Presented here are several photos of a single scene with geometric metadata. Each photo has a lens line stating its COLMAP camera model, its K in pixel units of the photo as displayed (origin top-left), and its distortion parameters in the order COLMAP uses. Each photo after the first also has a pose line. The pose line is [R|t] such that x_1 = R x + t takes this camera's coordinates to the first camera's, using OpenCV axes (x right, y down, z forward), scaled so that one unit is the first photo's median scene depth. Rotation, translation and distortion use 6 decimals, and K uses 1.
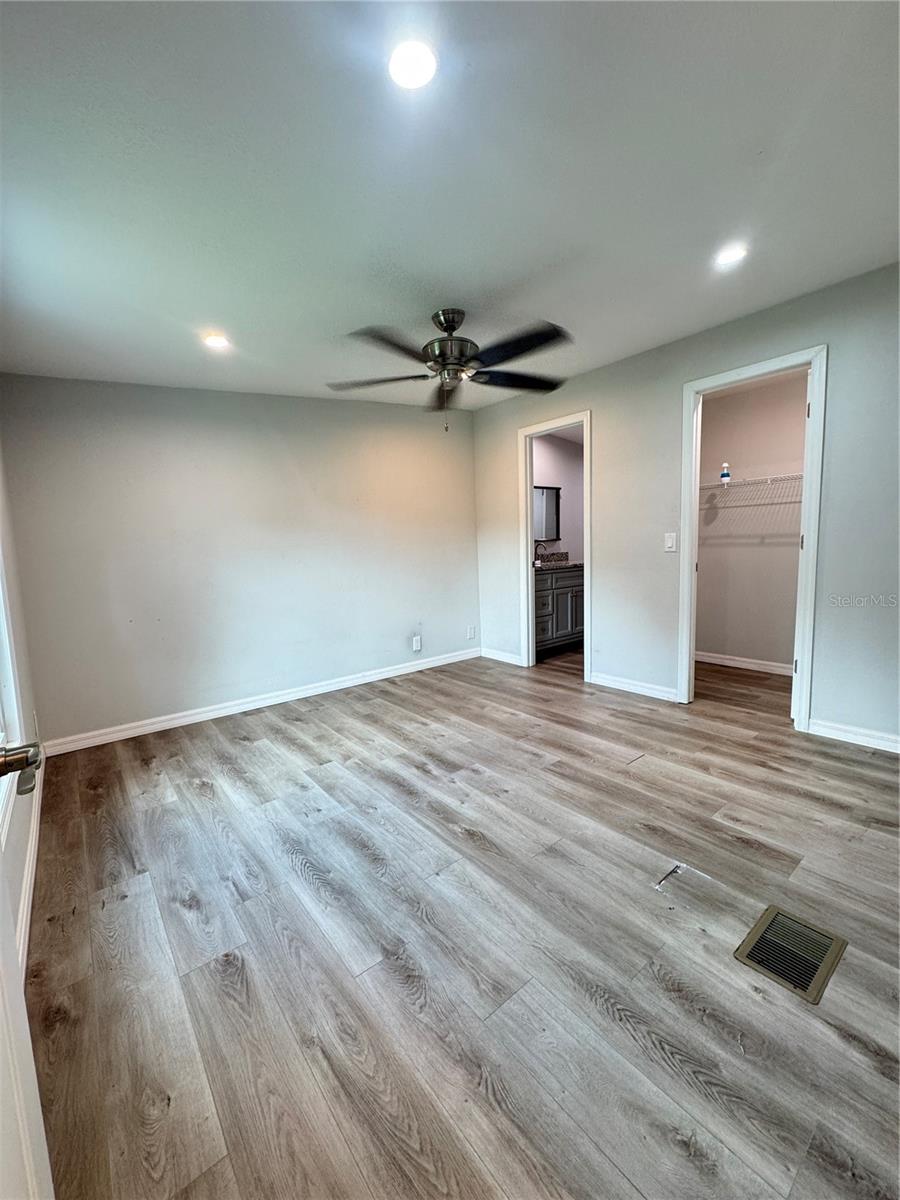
lens RADIAL K [[475.1, 0, 452.0], [0, 475.1, 593.3], [0, 0, 1]] dist [0.001035, 0.000497]
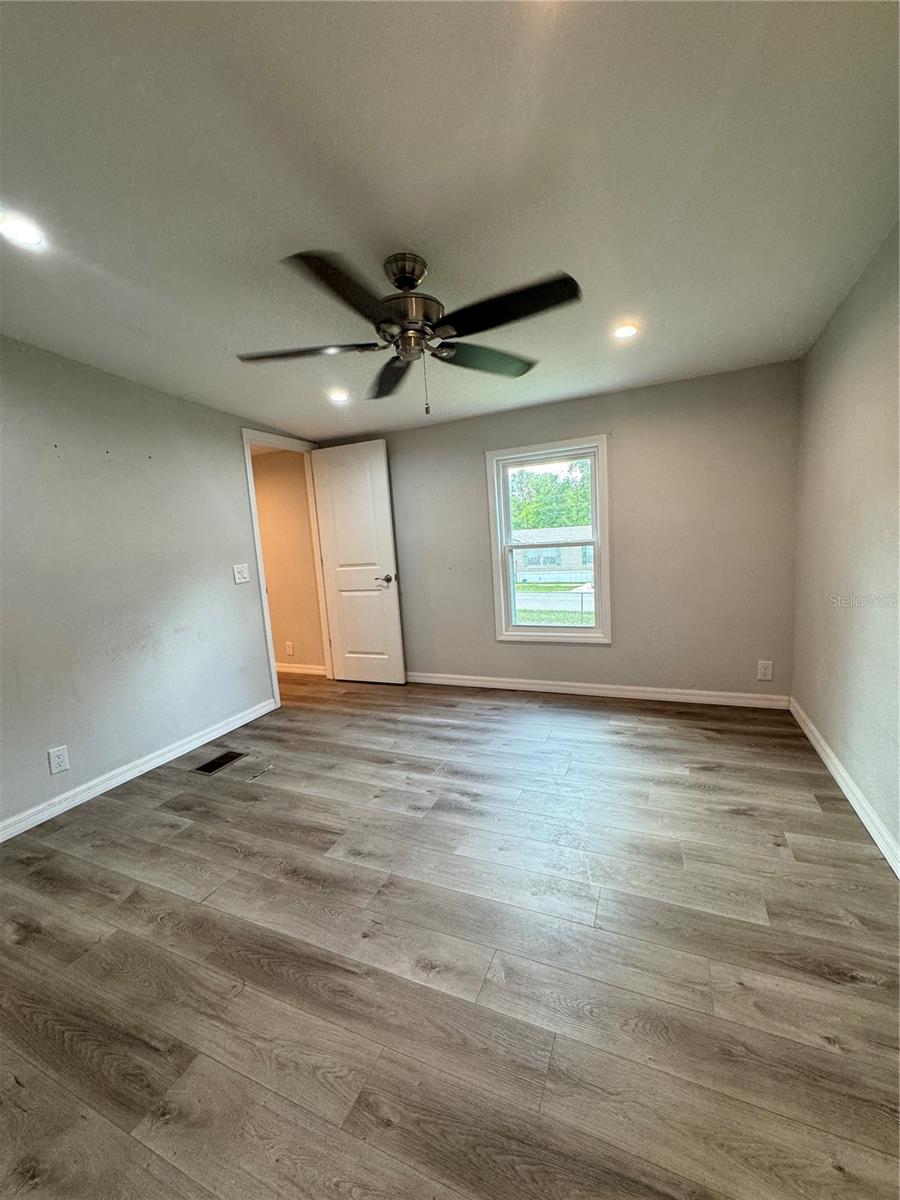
lens RADIAL K [[475.1, 0, 449.6], [0, 475.1, 600.2], [0, 0, 1]] dist [0.001035, 0.000497]
pose [[-0.886953, 0.156585, -0.434505, 0.380890], [0.050963, 0.968211, 0.244890, -0.279464], [0.459039, 0.195062, -0.866738, 2.013152]]
